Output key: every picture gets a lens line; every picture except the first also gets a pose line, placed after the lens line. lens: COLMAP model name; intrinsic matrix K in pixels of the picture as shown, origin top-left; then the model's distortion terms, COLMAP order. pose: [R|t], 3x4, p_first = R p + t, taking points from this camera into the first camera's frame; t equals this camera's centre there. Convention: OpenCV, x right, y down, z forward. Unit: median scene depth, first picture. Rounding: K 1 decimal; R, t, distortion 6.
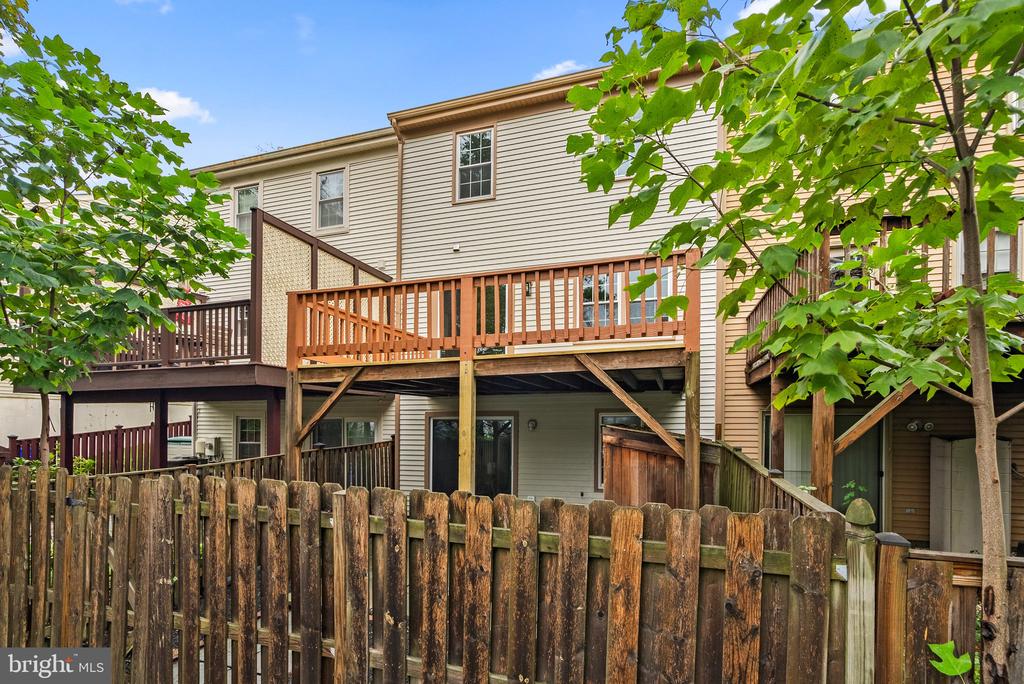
lens RADIAL K [[488.8, 0, 526.3], [0, 488.8, 390.2], [0, 0, 1]] dist [-0.000280, 0.000681]
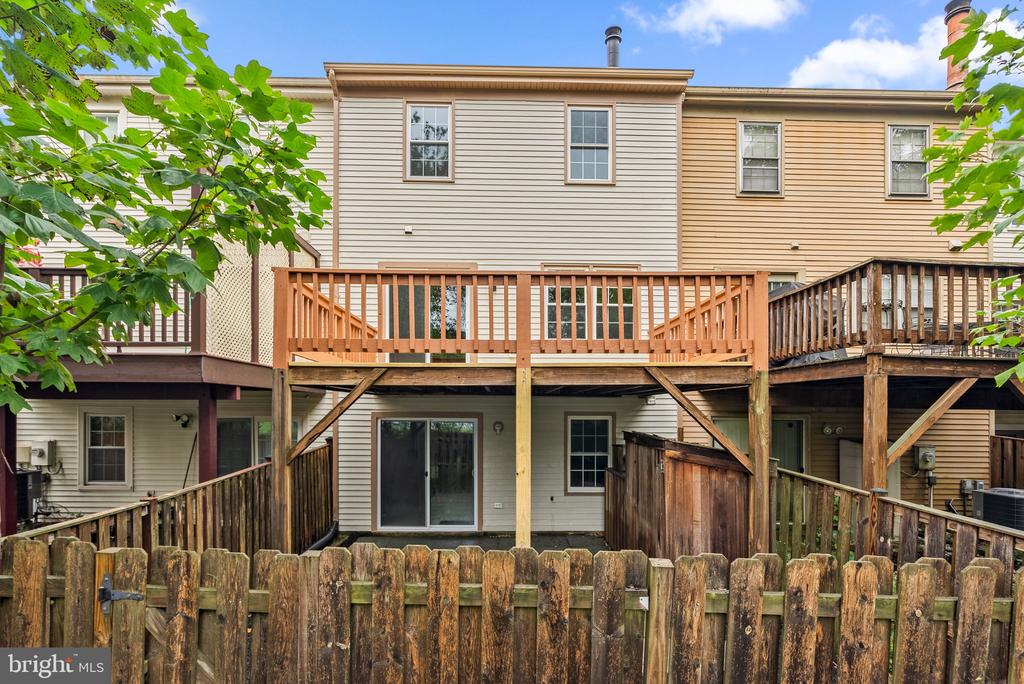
lens RADIAL K [[480.2, 0, 515.4], [0, 480.2, 380.5], [0, 0, 1]] dist [0.000519, 0.000216]
pose [[0.948160, 0.027314, 0.316617, -0.454438], [-0.029572, 0.999560, 0.002327, -0.041932], [-0.316414, -0.011570, 0.948551, 0.185973]]
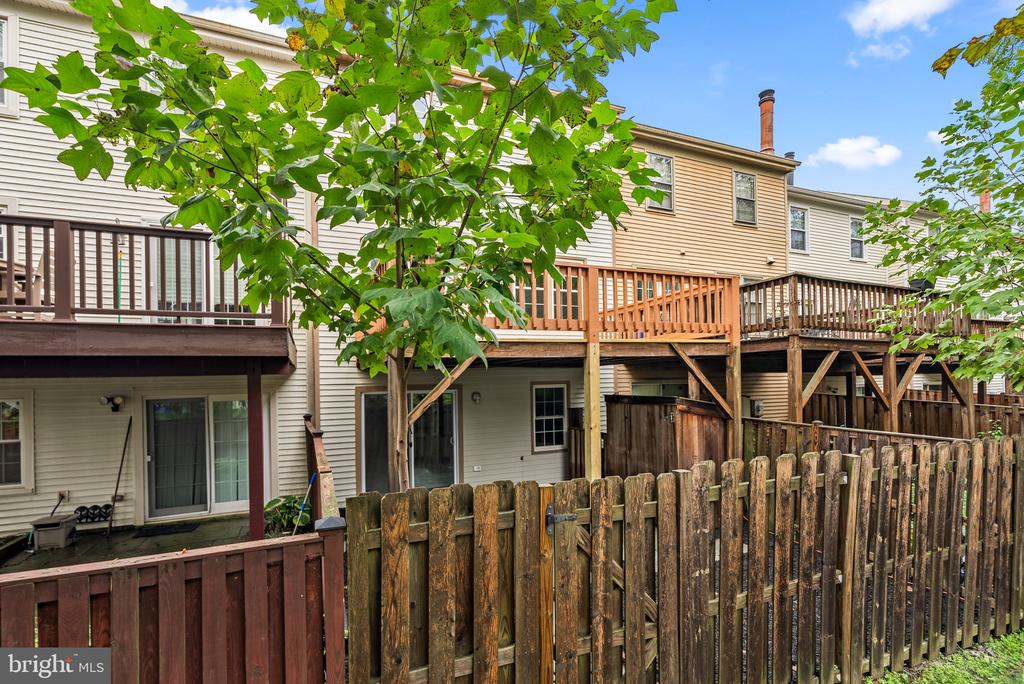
lens RADIAL K [[472.3, 0, 510.7], [0, 472.3, 350.7], [0, 0, 1]] dist [-0.000395, 0.000370]
pose [[0.762500, 0.030729, 0.646258, -1.045965], [-0.023261, 0.999528, -0.020081, -0.017870], [-0.646570, 0.000279, 0.762854, 0.328015]]
